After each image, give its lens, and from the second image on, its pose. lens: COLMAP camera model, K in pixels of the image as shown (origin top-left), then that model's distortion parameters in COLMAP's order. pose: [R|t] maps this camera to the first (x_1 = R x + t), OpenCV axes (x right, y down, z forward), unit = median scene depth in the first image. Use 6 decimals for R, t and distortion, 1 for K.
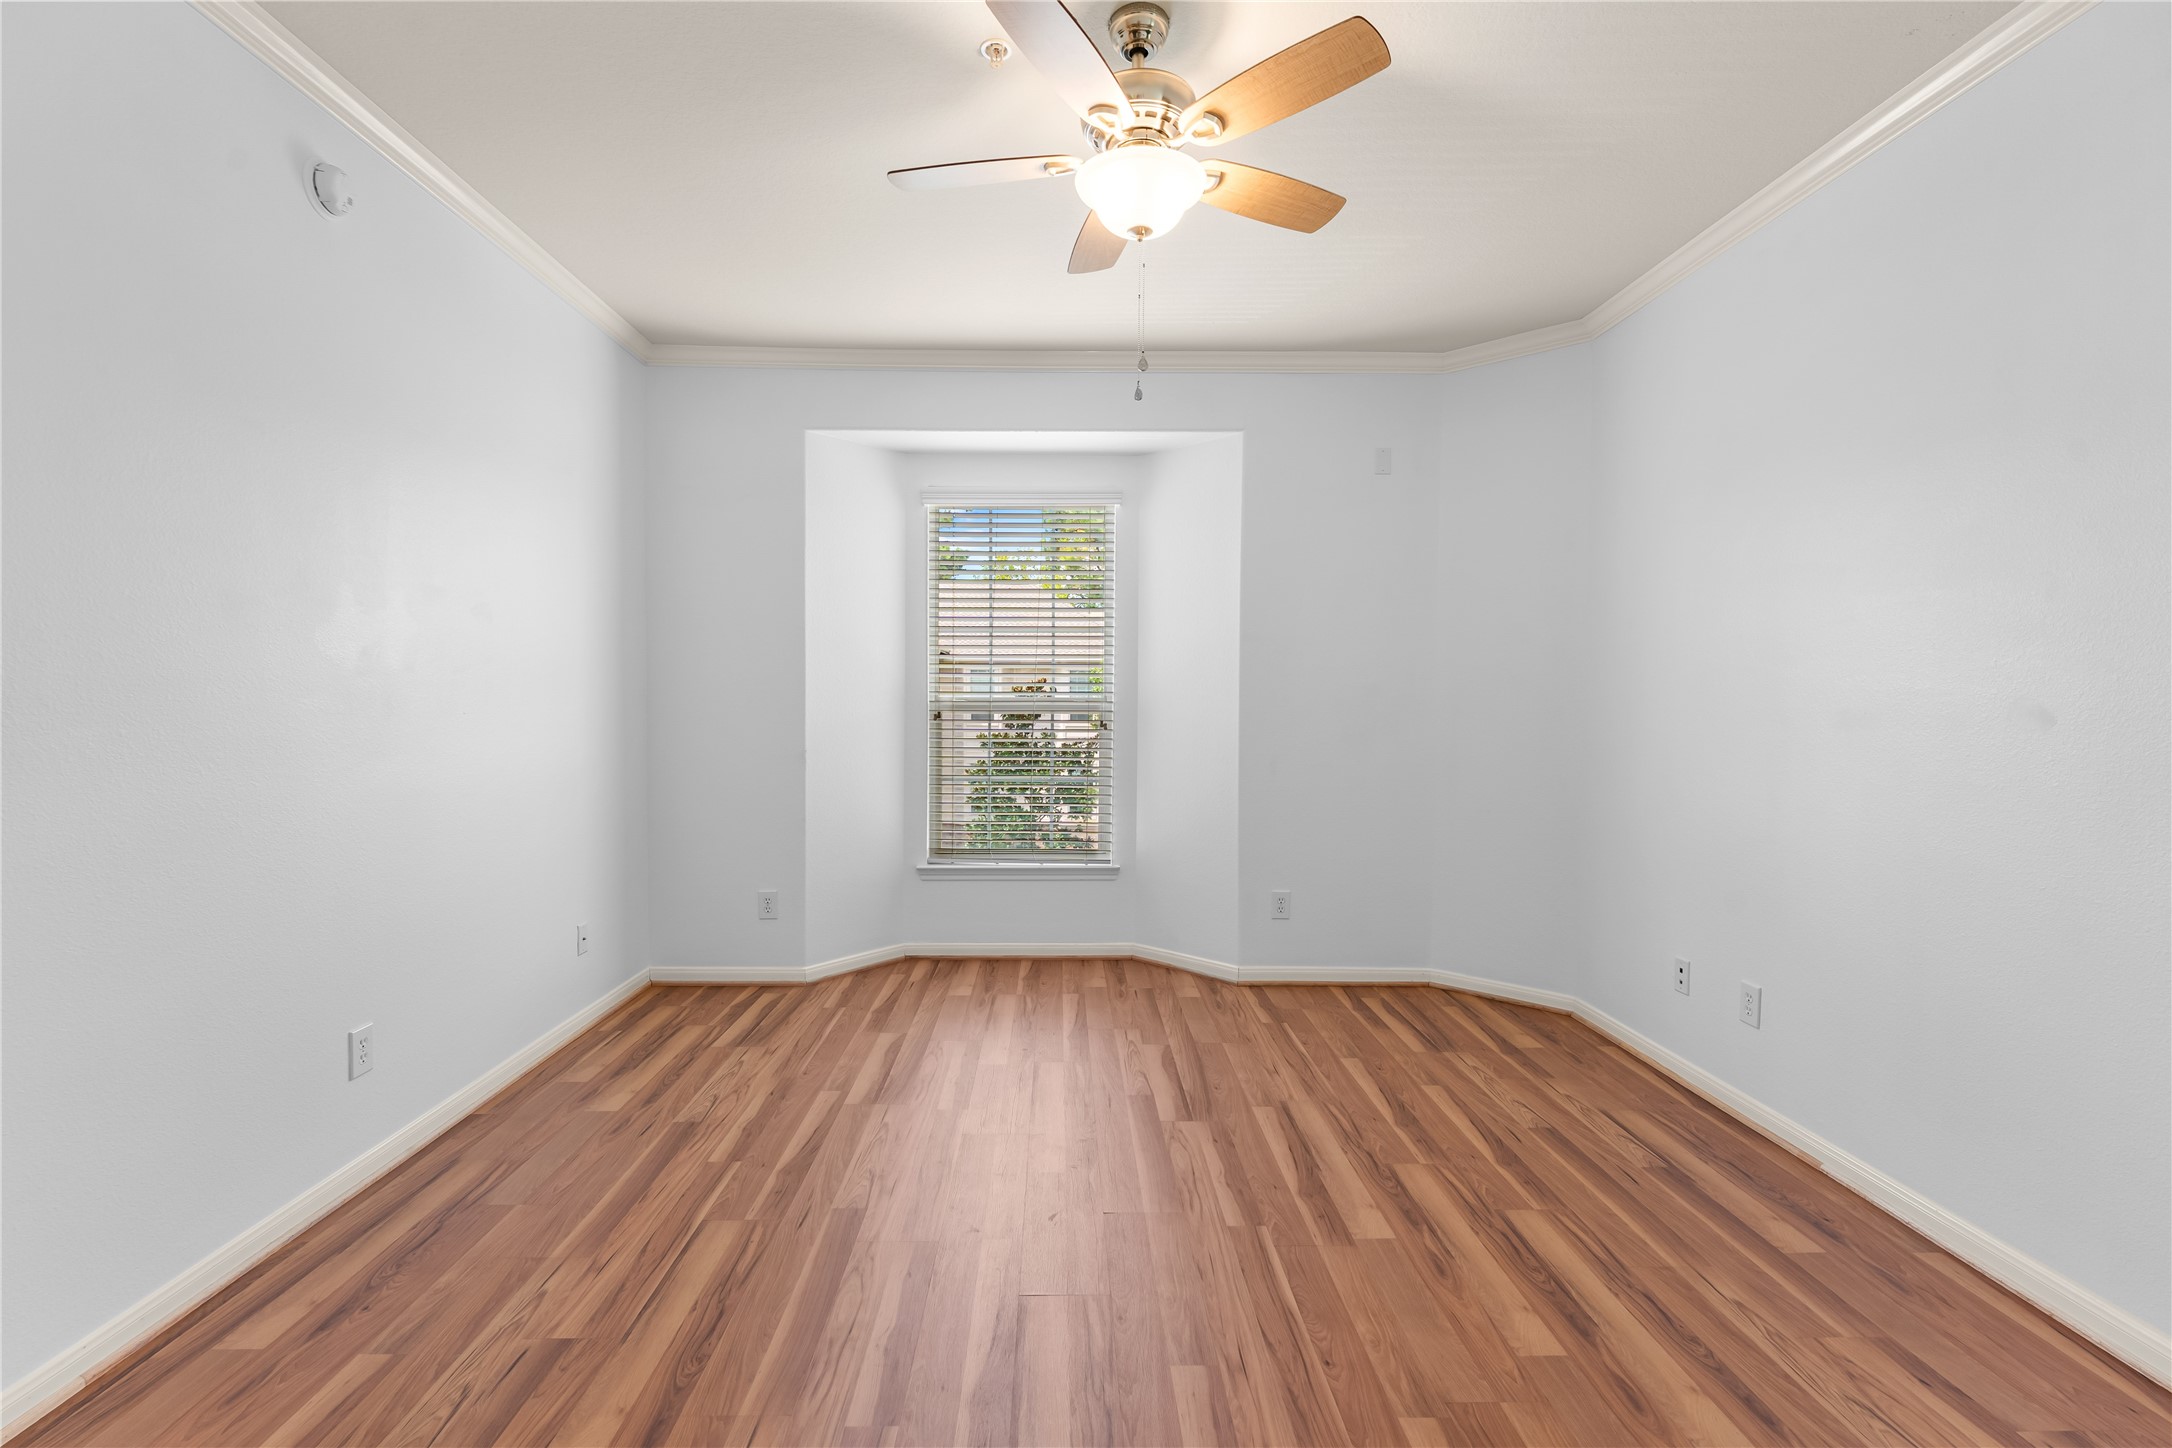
lens RADIAL K [[968.4, 0, 1081.2], [0, 968.4, 708.0], [0, 0, 1]] dist [-0.012331, 0.003630]
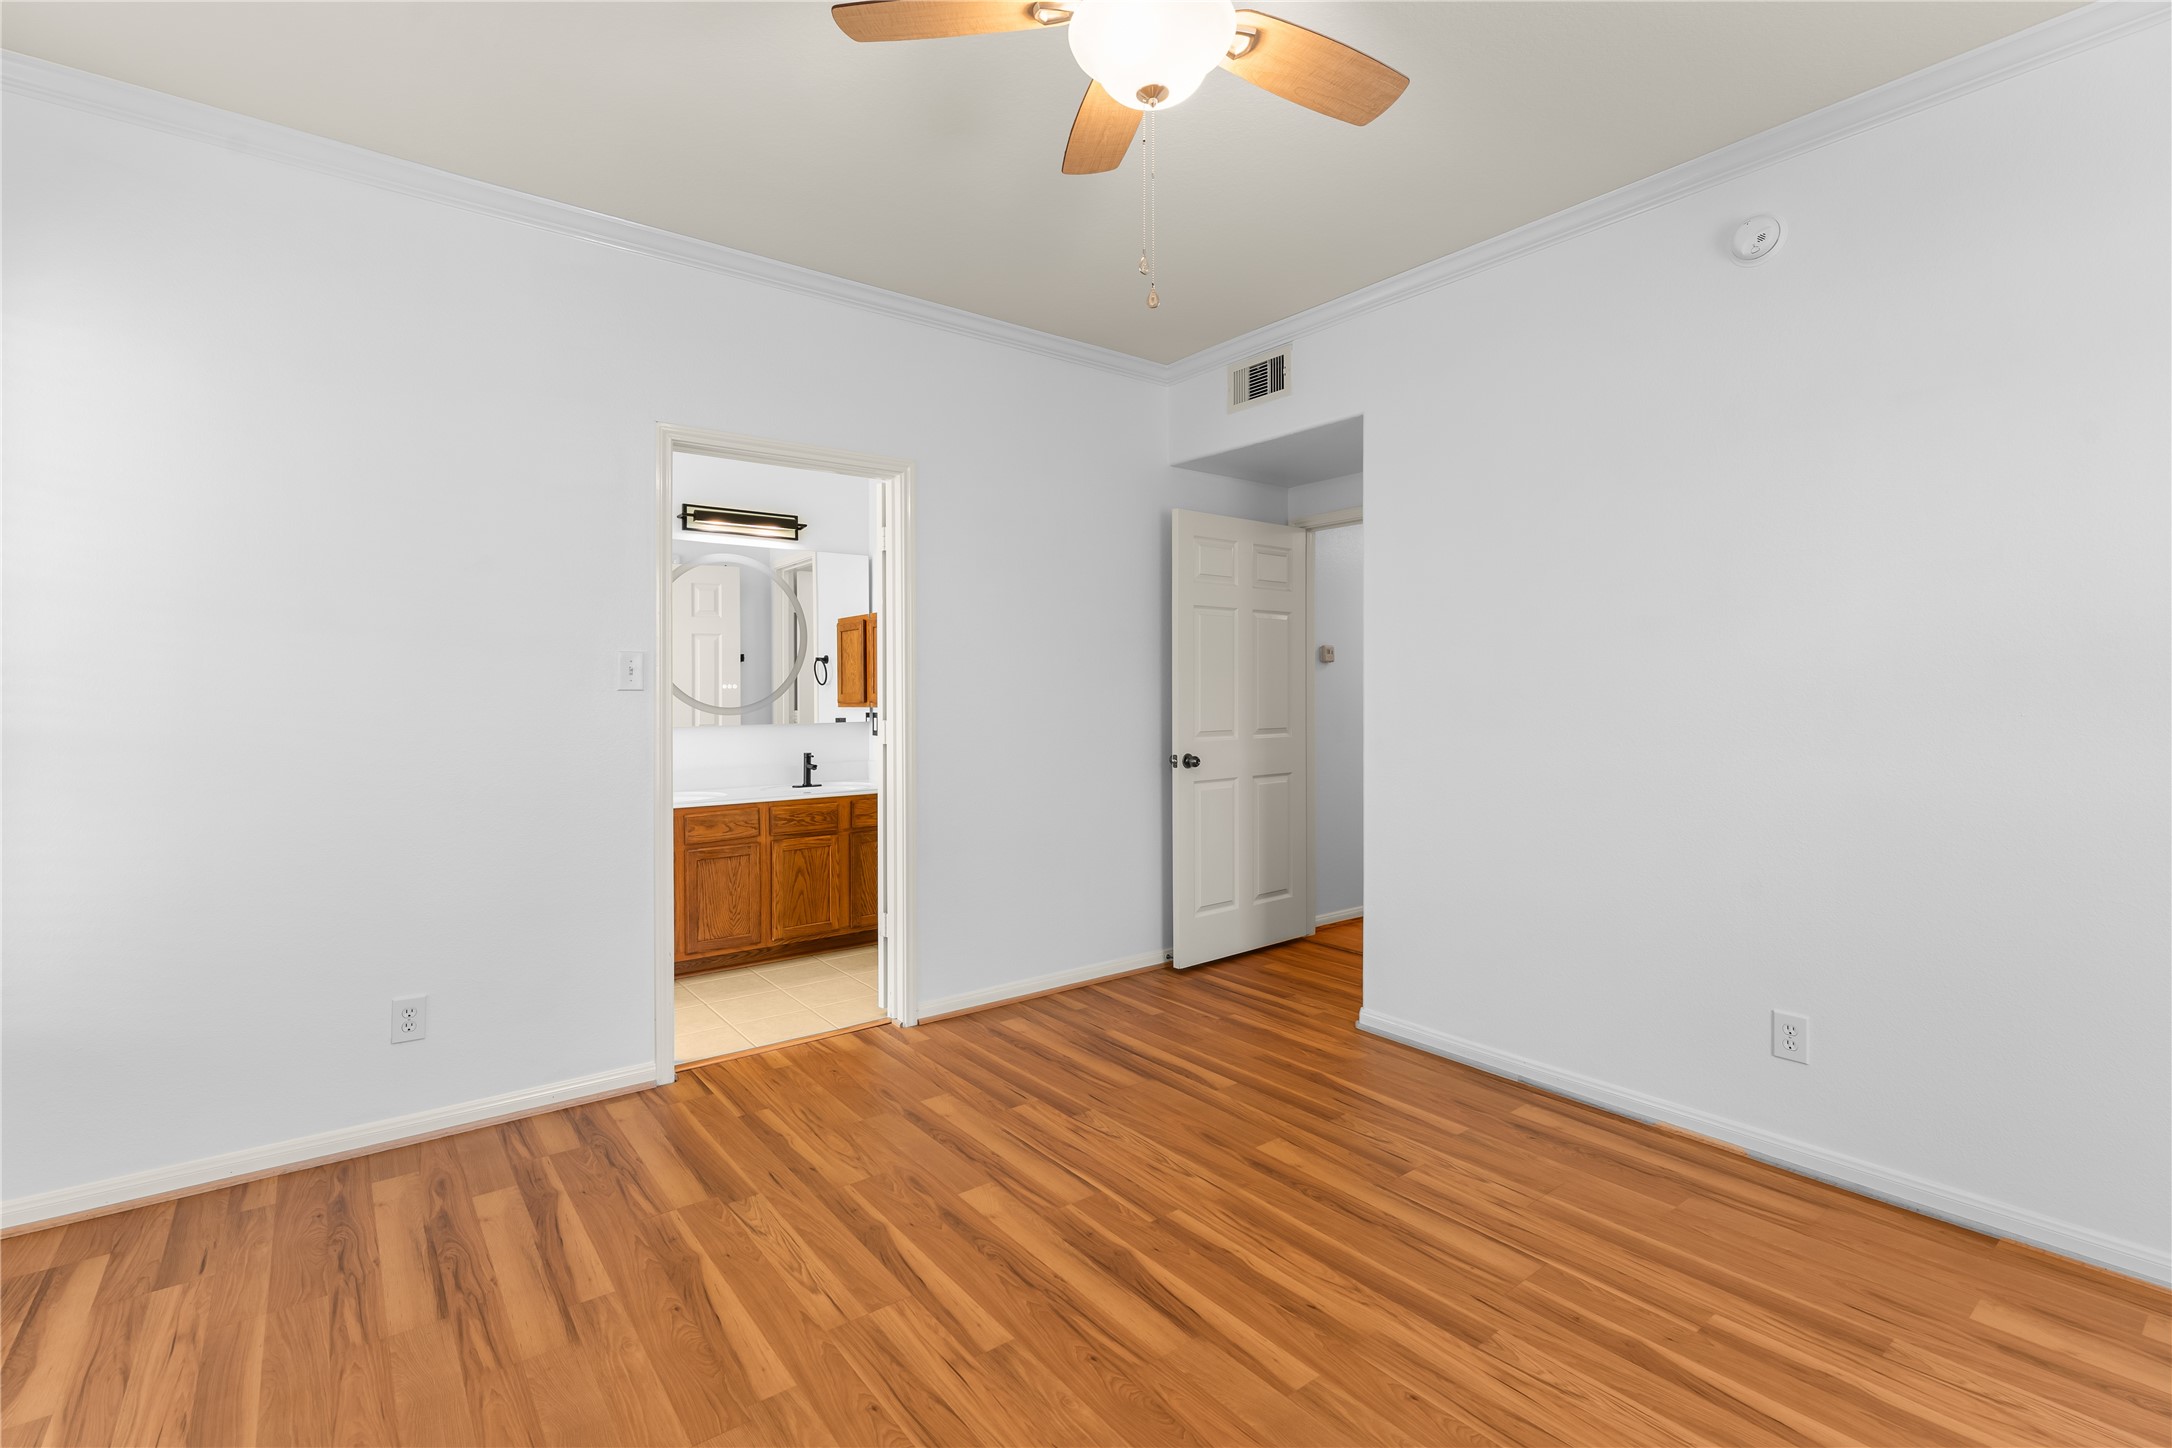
lens RADIAL K [[968.4, 0, 1073.4], [0, 968.4, 732.5], [0, 0, 1]] dist [-0.012331, 0.003630]
pose [[-0.807566, 0.019682, -0.589449, 0.368945], [-0.011501, 0.998727, 0.049105, -0.009780], [0.589665, 0.046435, -0.806312, 1.064404]]
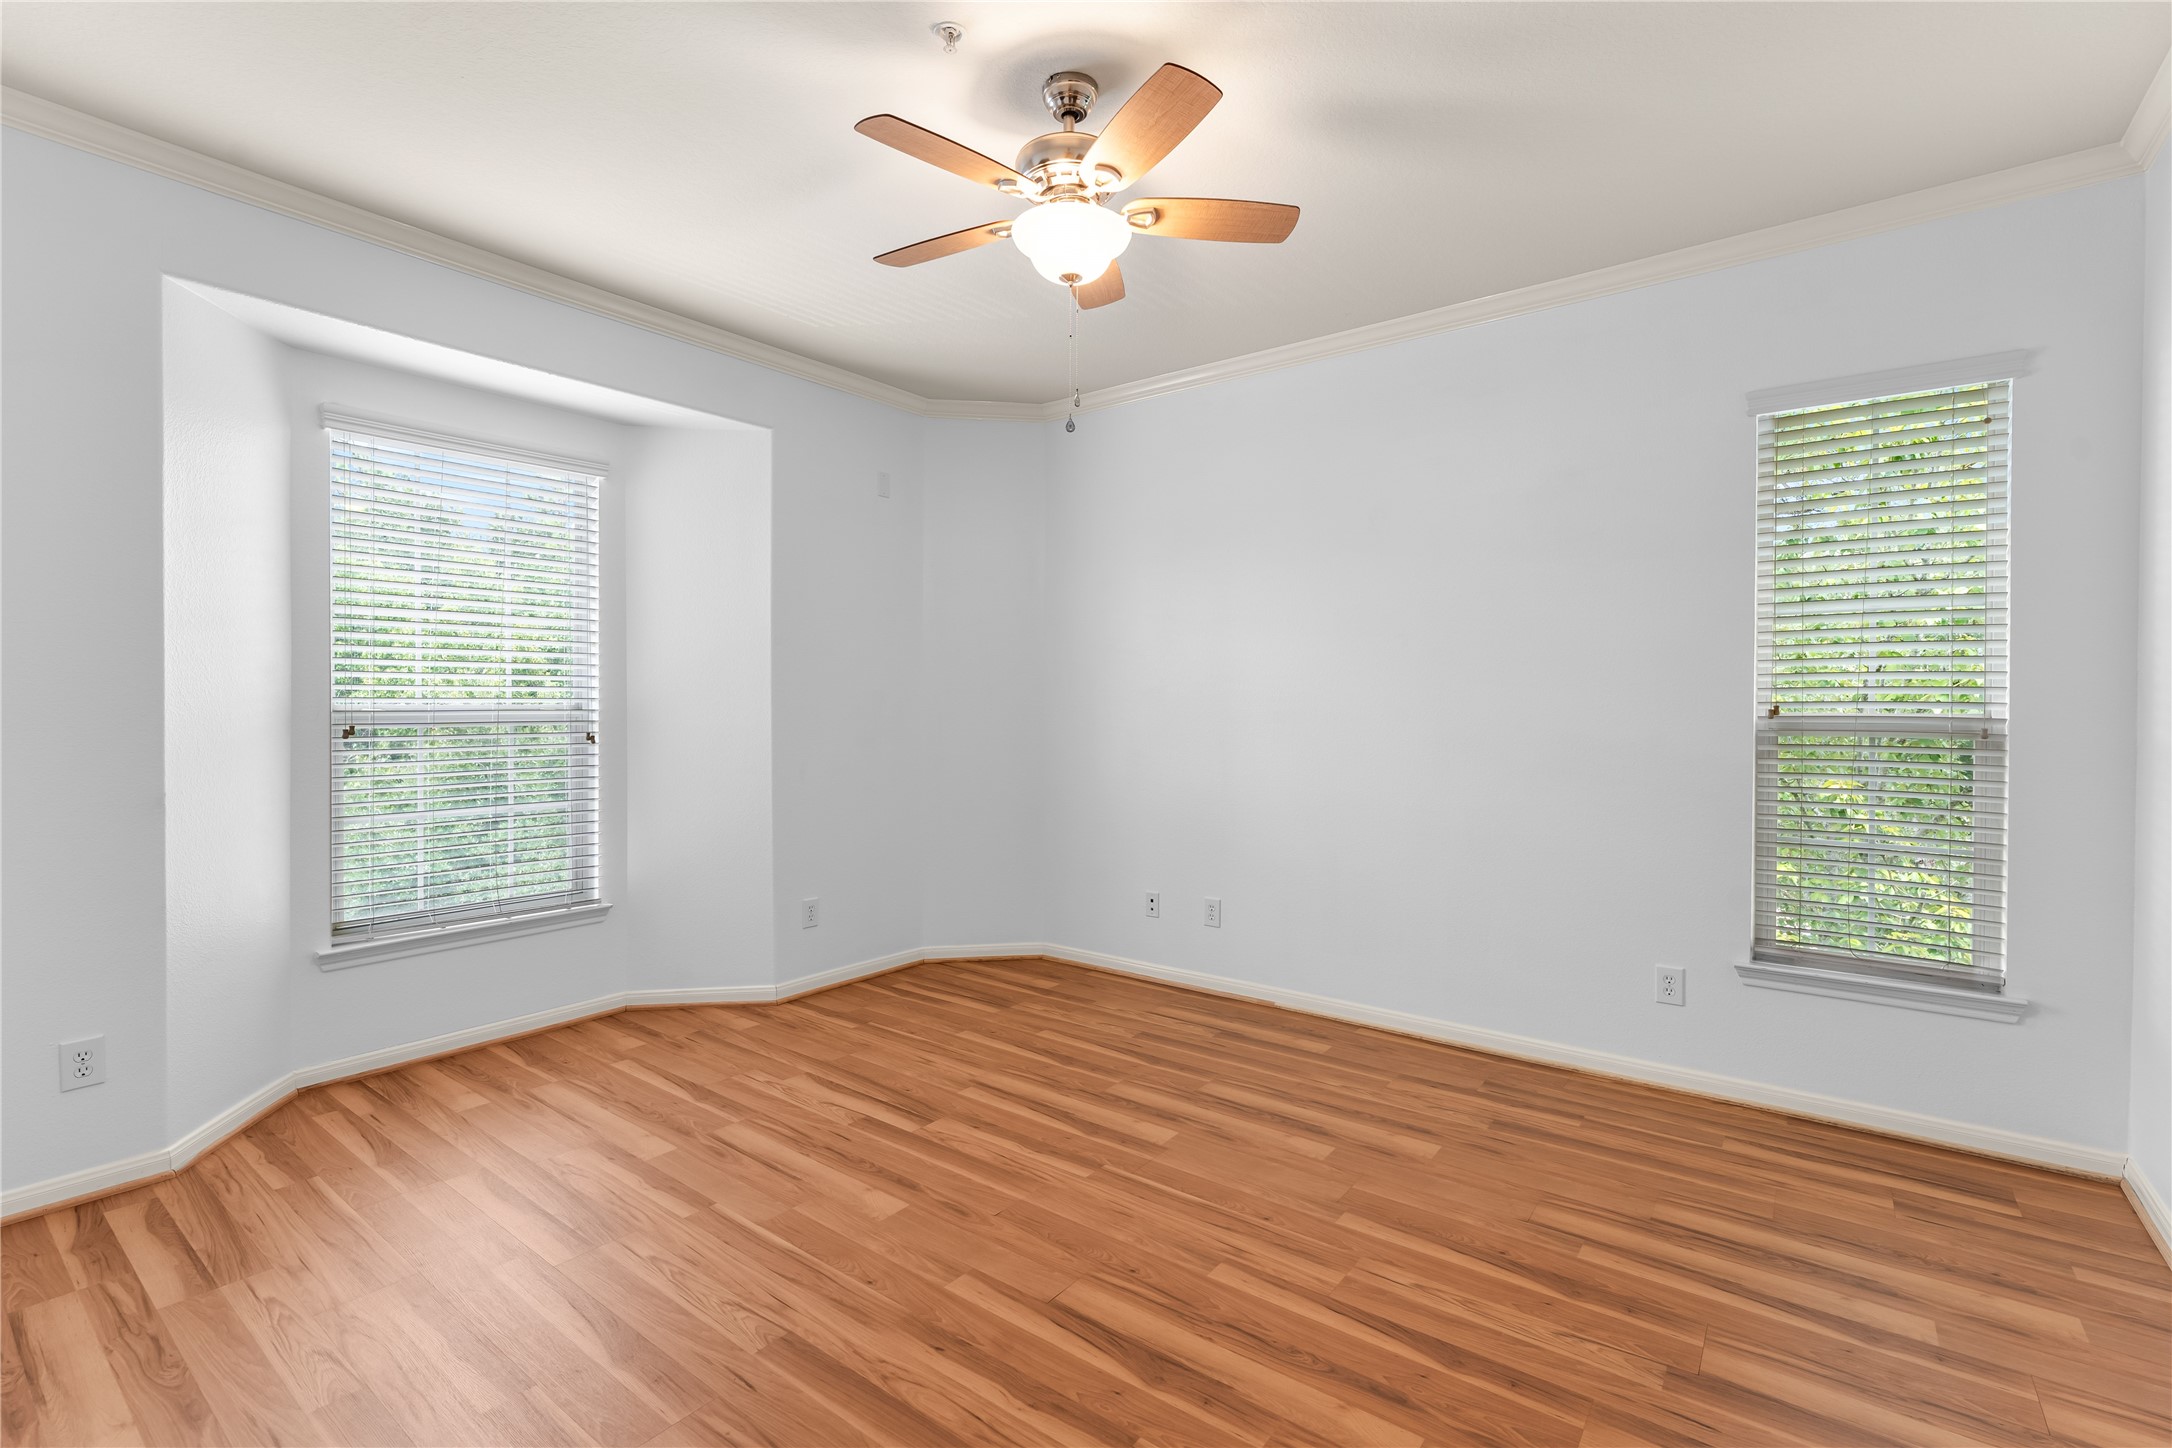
lens RADIAL K [[968.4, 0, 1080.0], [0, 968.4, 693.3], [0, 0, 1]] dist [-0.012331, 0.003630]
pose [[0.621664, 0.003507, 0.783276, -0.535589], [0.011238, 0.999847, -0.013396, -0.006996], [-0.783204, 0.017130, 0.621529, 0.219138]]
